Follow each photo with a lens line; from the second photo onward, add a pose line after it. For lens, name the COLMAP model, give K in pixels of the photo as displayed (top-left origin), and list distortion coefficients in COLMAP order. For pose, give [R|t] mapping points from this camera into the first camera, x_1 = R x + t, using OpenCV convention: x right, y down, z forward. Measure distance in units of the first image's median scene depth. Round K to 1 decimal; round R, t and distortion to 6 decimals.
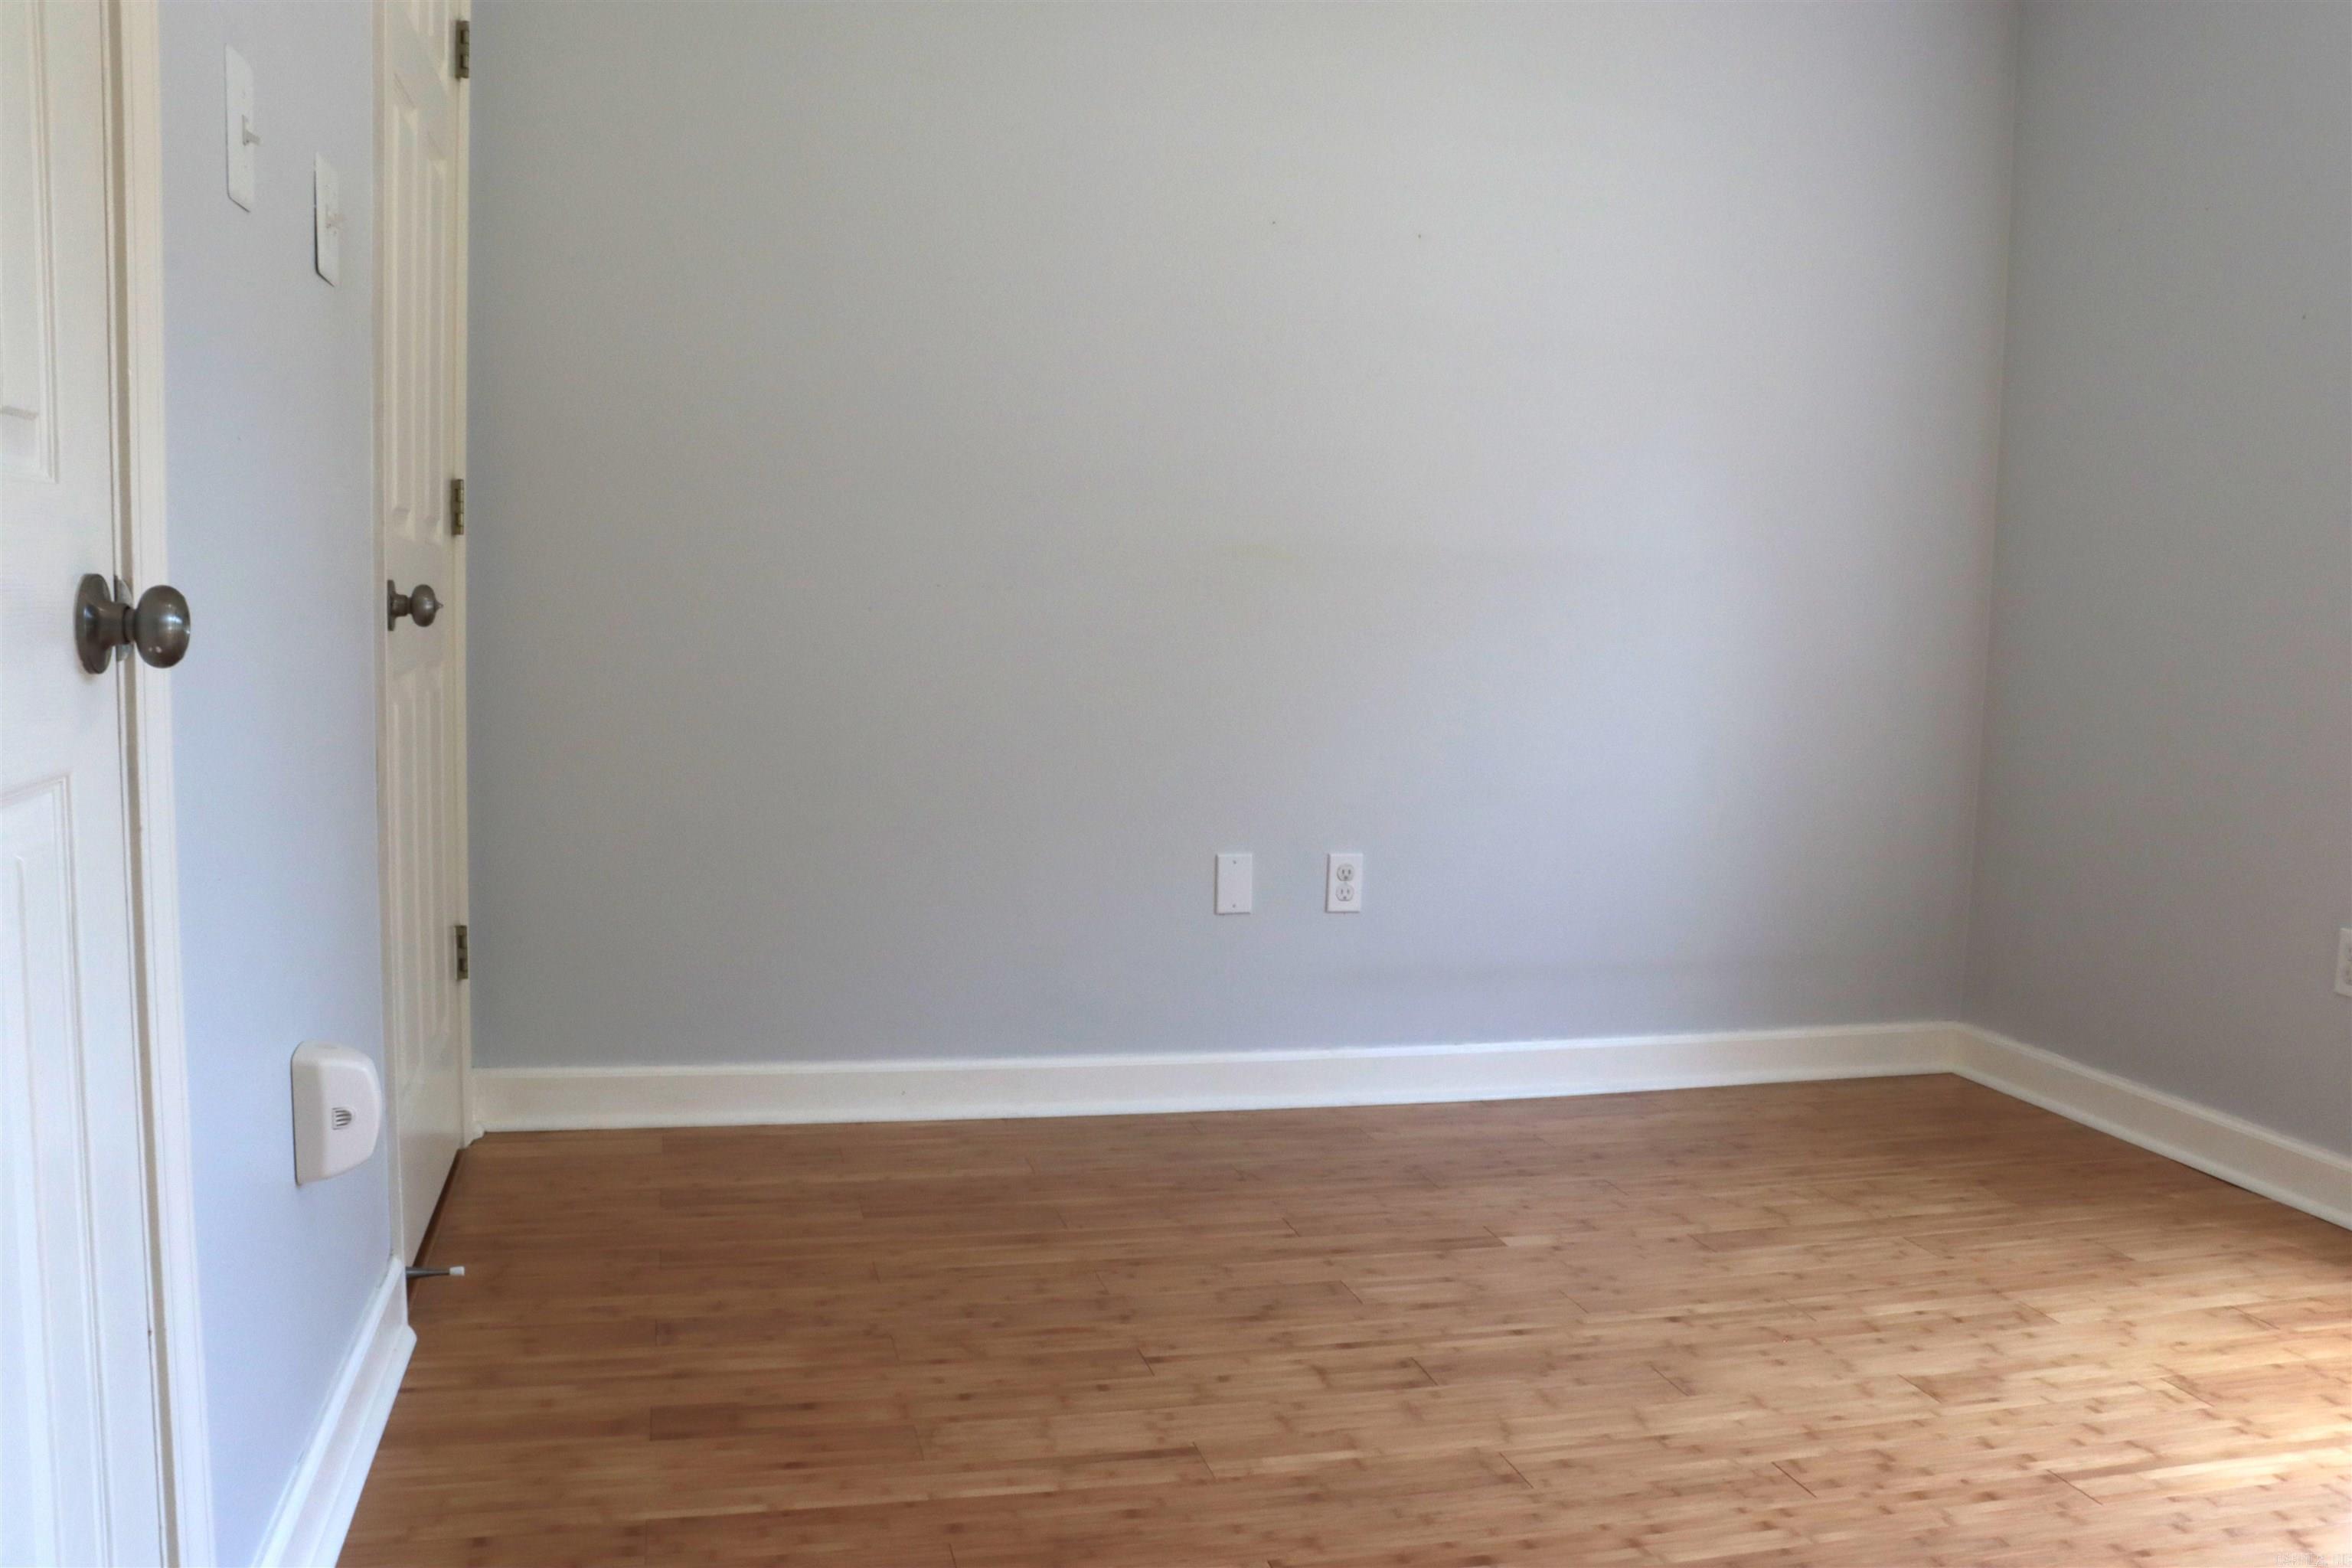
lens RADIAL K [[1898.1, 0, 1176.0], [0, 1898.1, 784.0], [0, 0, 1]] dist [-0.186333, 0.145855]
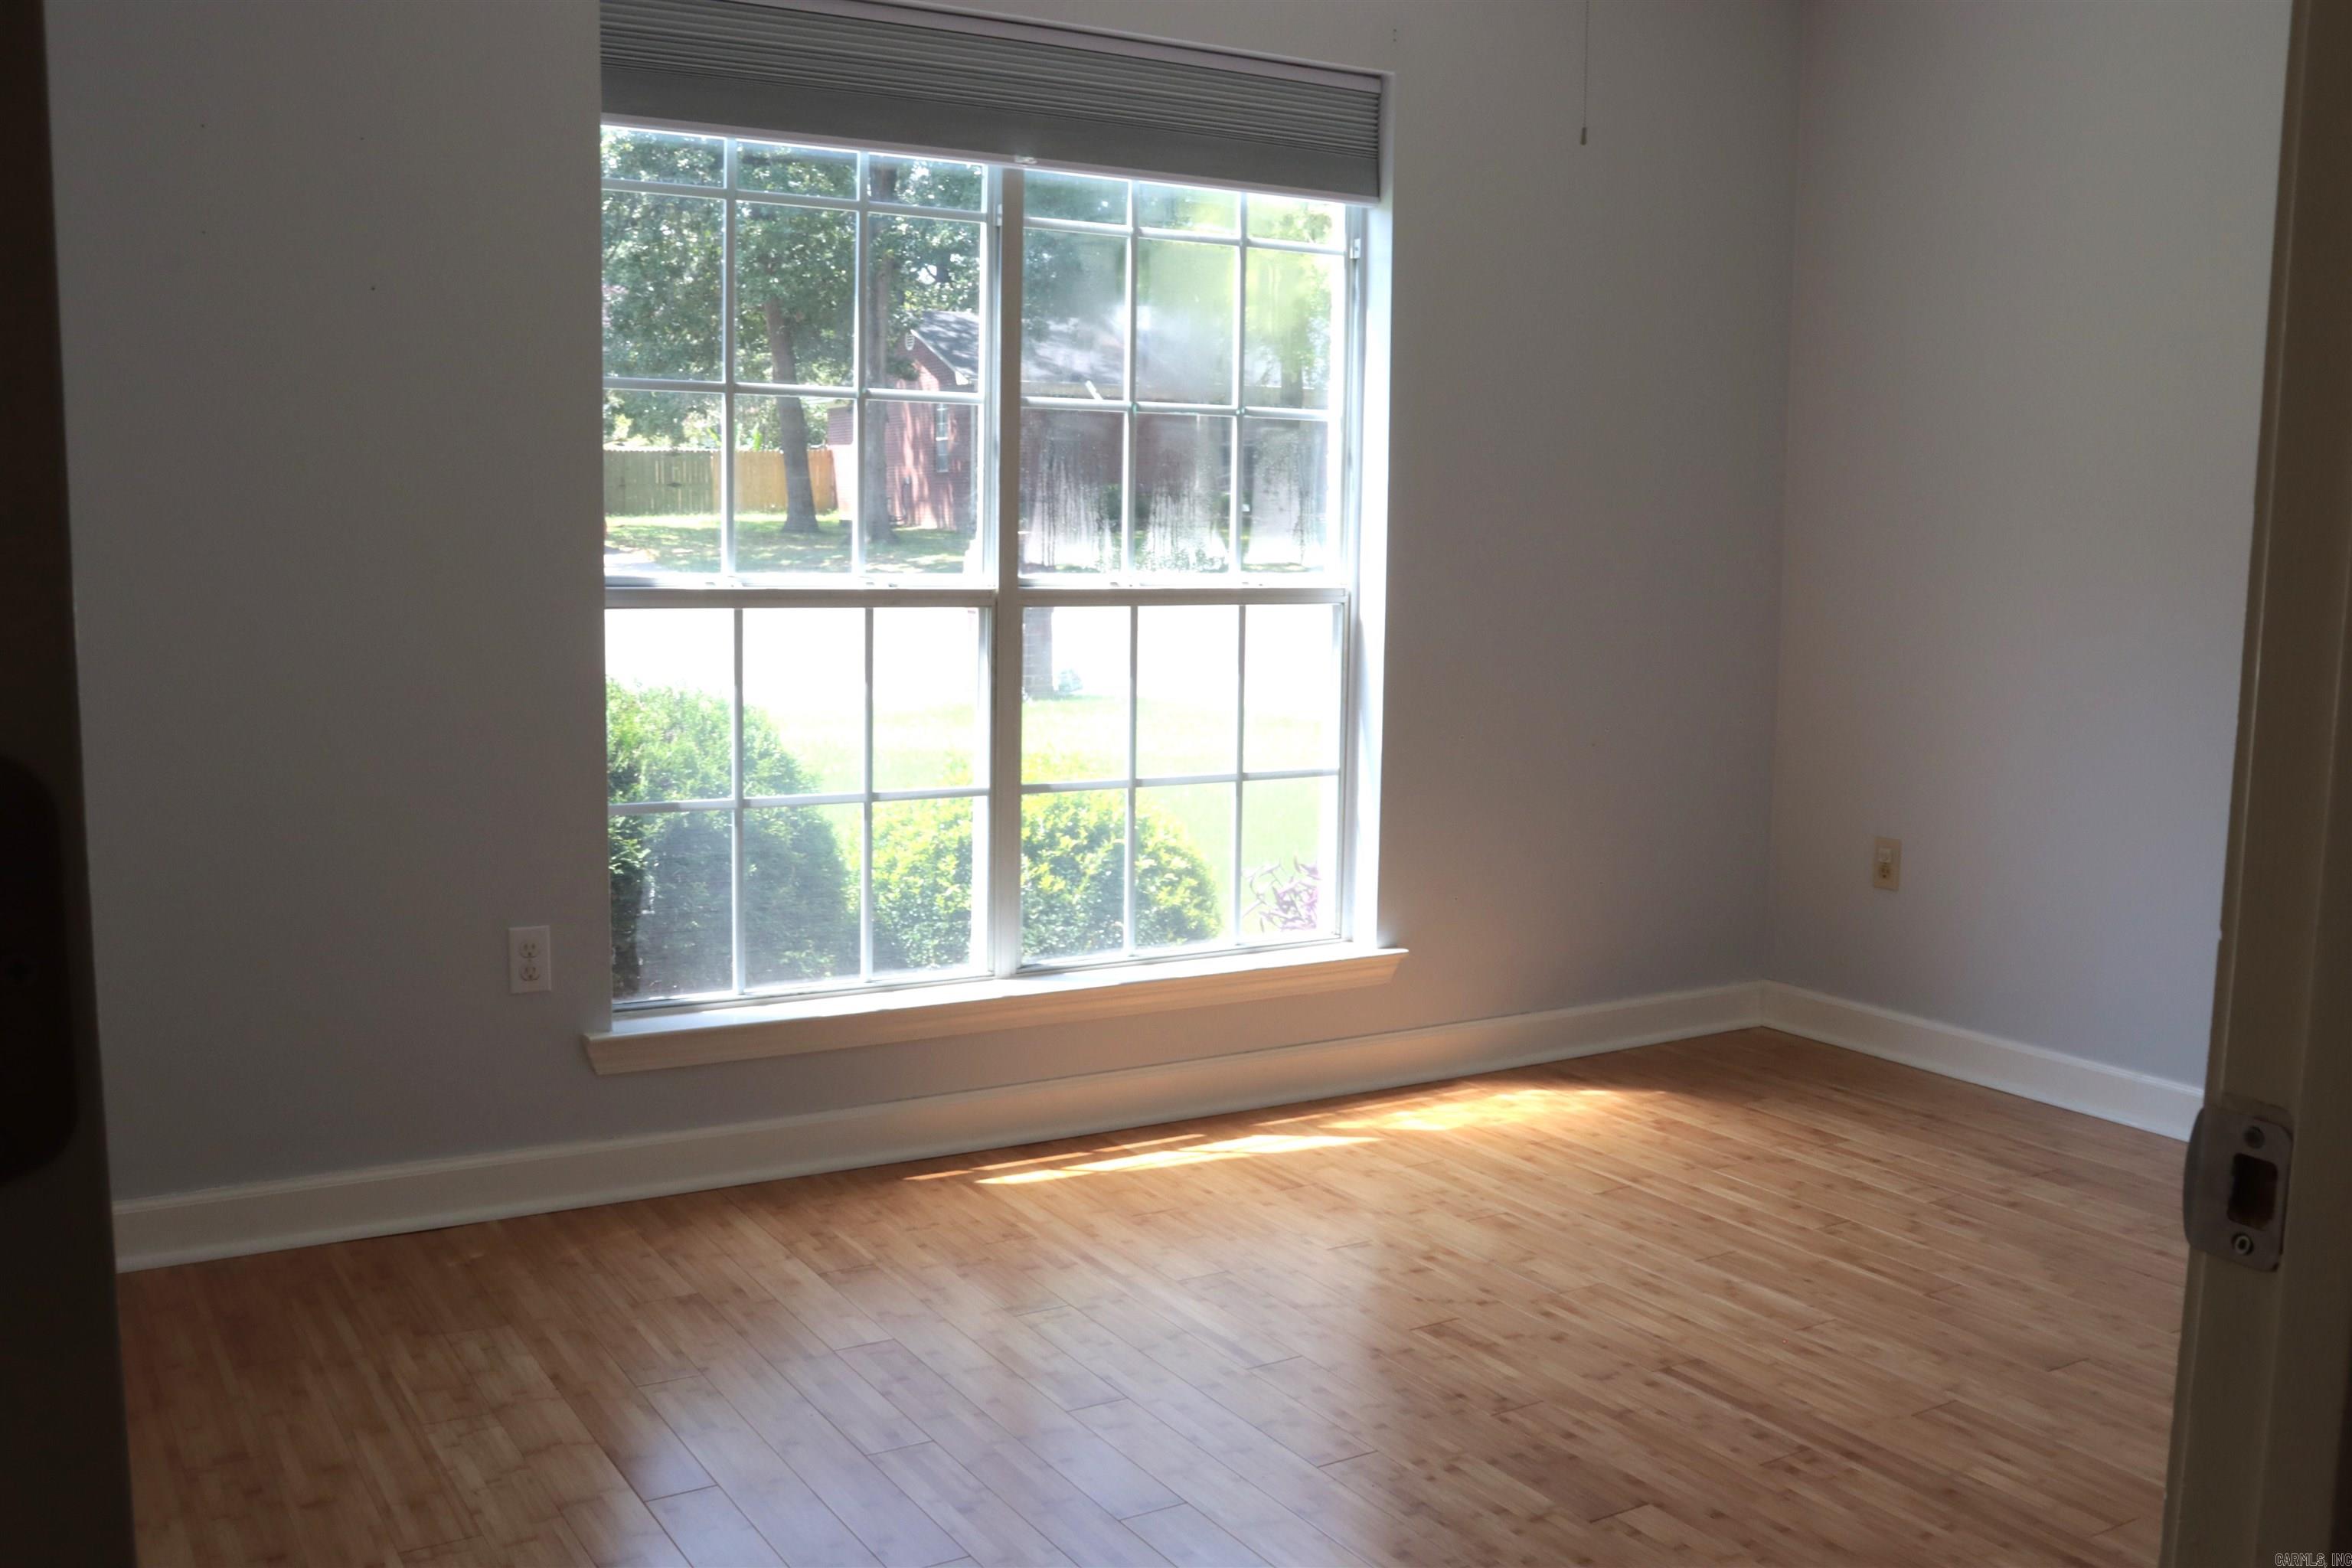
lens RADIAL K [[2150.9, 0, 1176.0], [0, 2150.9, 784.0], [0, 0, 1]] dist [-0.007913, -0.002394]
pose [[-0.282717, -0.155520, 0.946512, -0.686550], [0.068348, 0.980994, 0.181601, -0.228558], [-0.956765, 0.116034, -0.266715, 1.181795]]
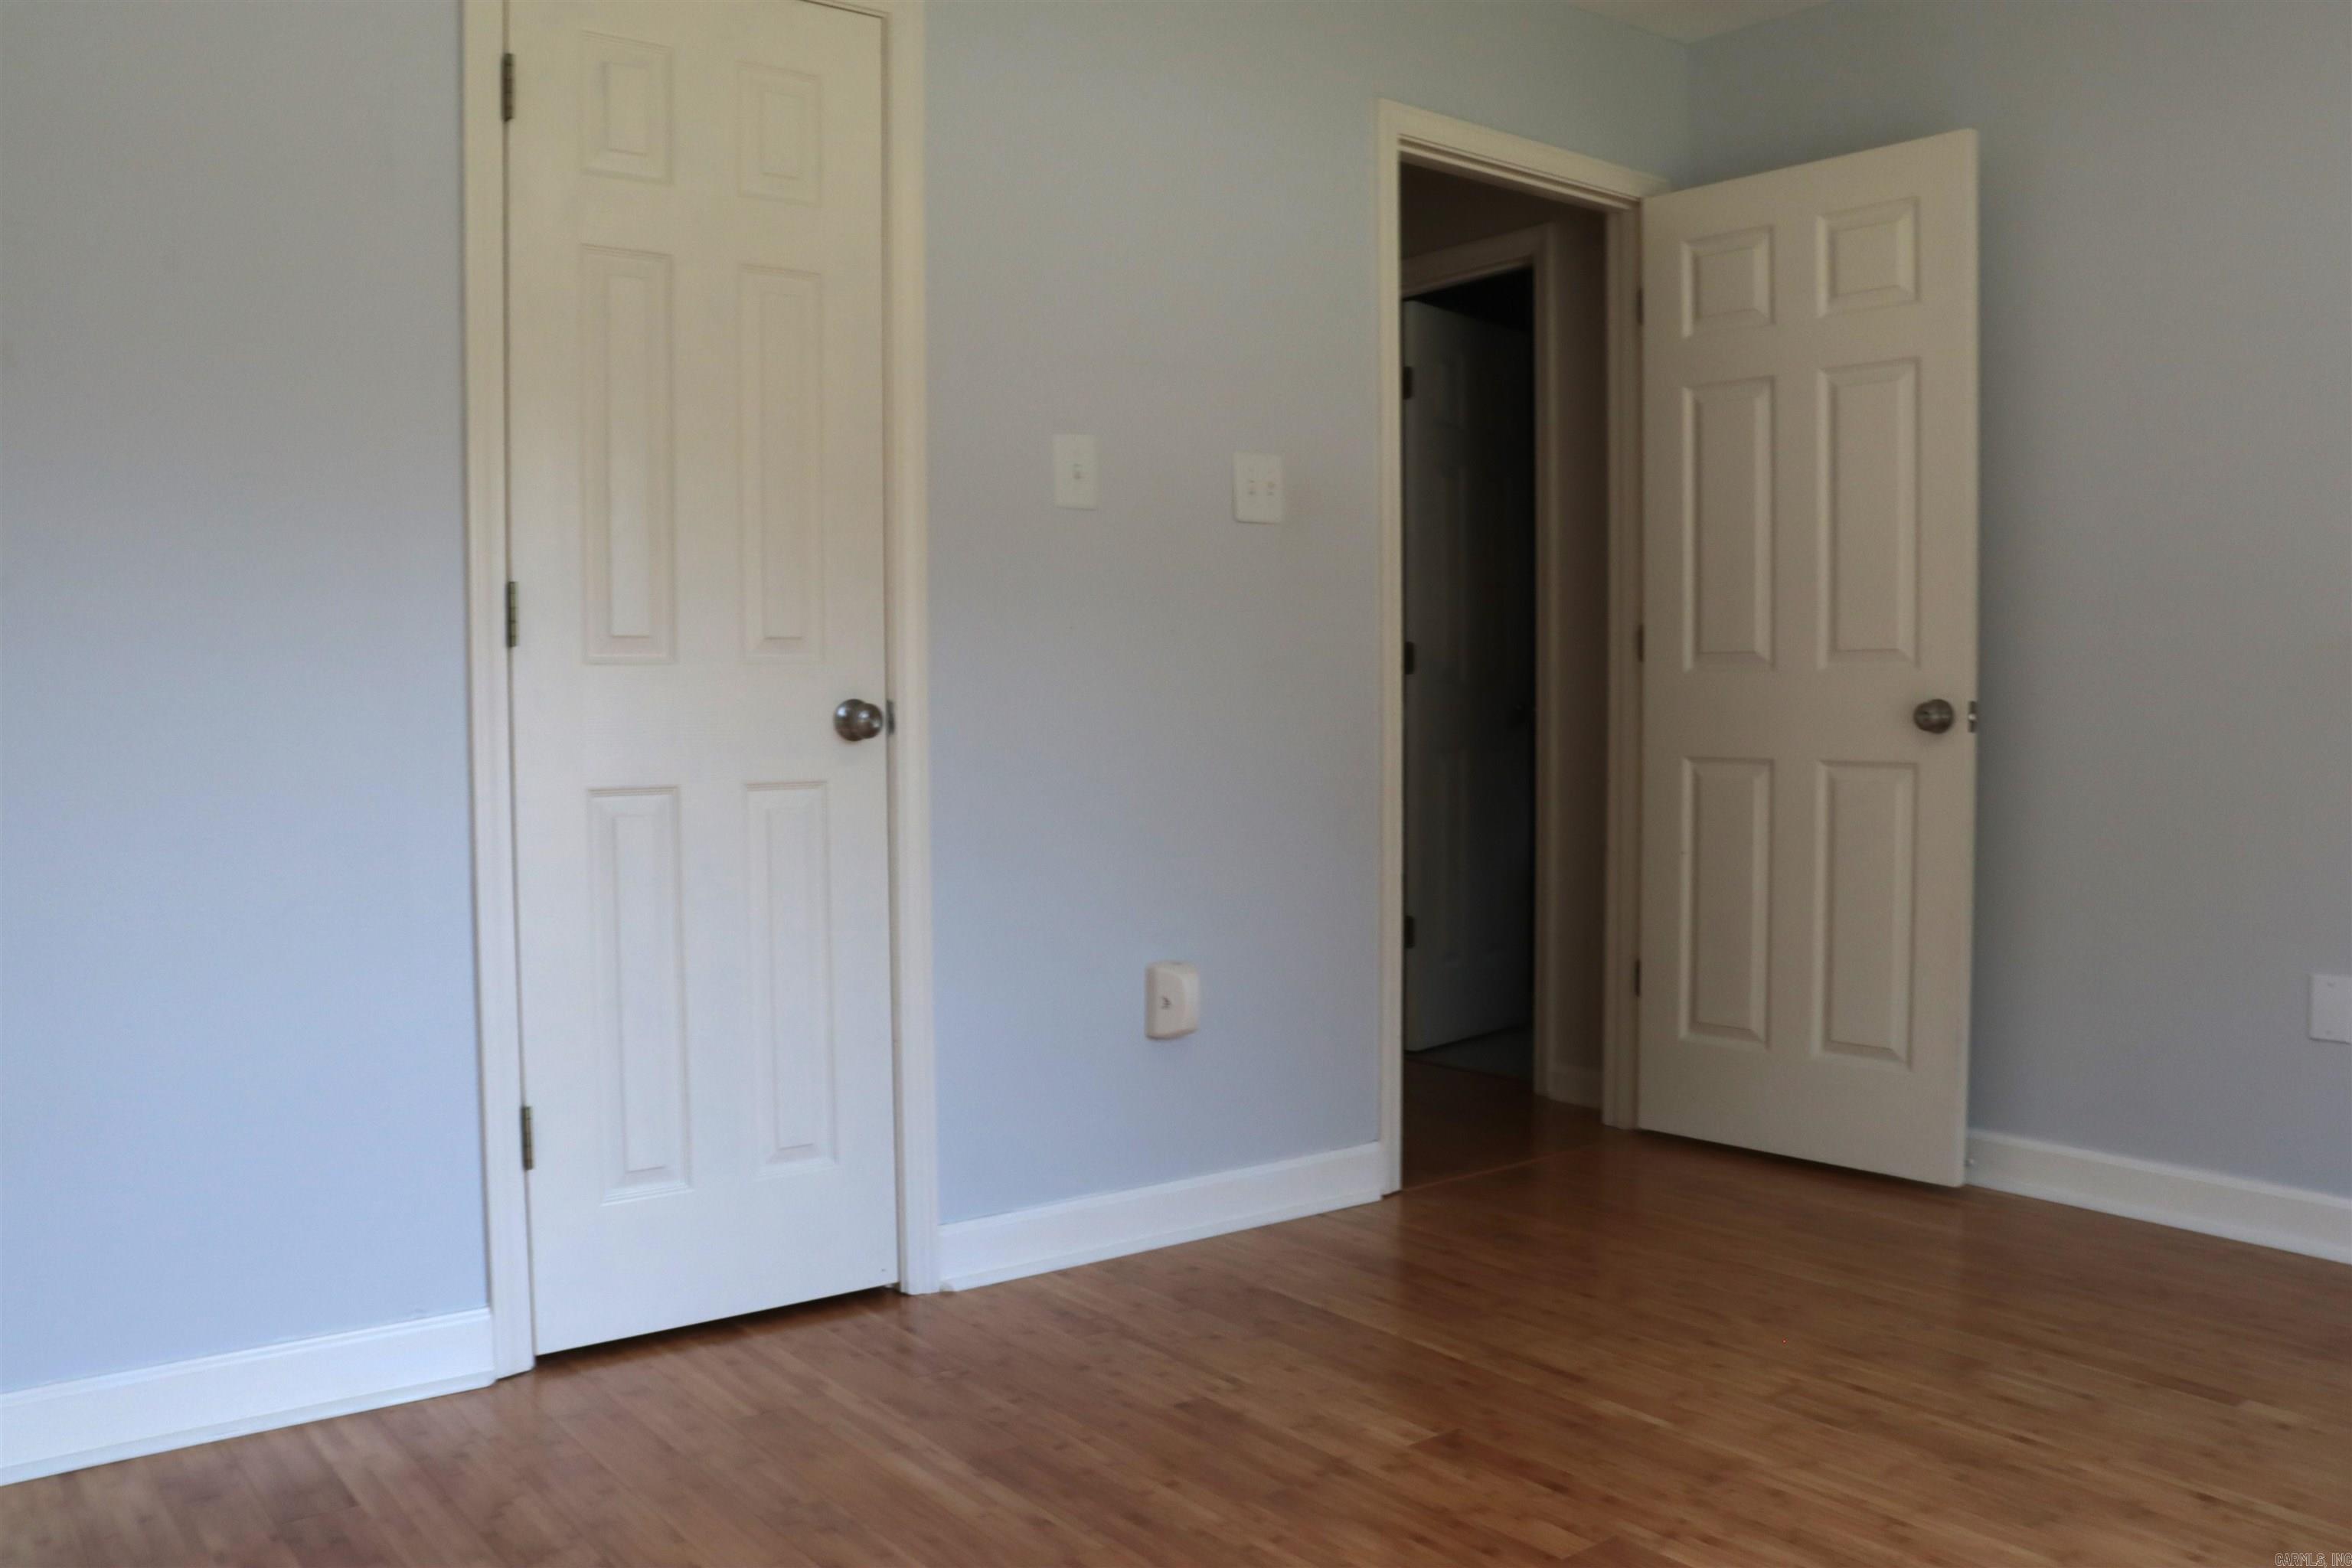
lens RADIAL K [[1898.1, 0, 1176.0], [0, 1898.1, 784.0], [0, 0, 1]] dist [-0.186333, 0.145855]
pose [[0.406027, 0.016932, -0.913704, 0.881917], [-0.076381, 0.996959, -0.015467, 0.000604], [0.910664, 0.076070, 0.406085, 0.187829]]
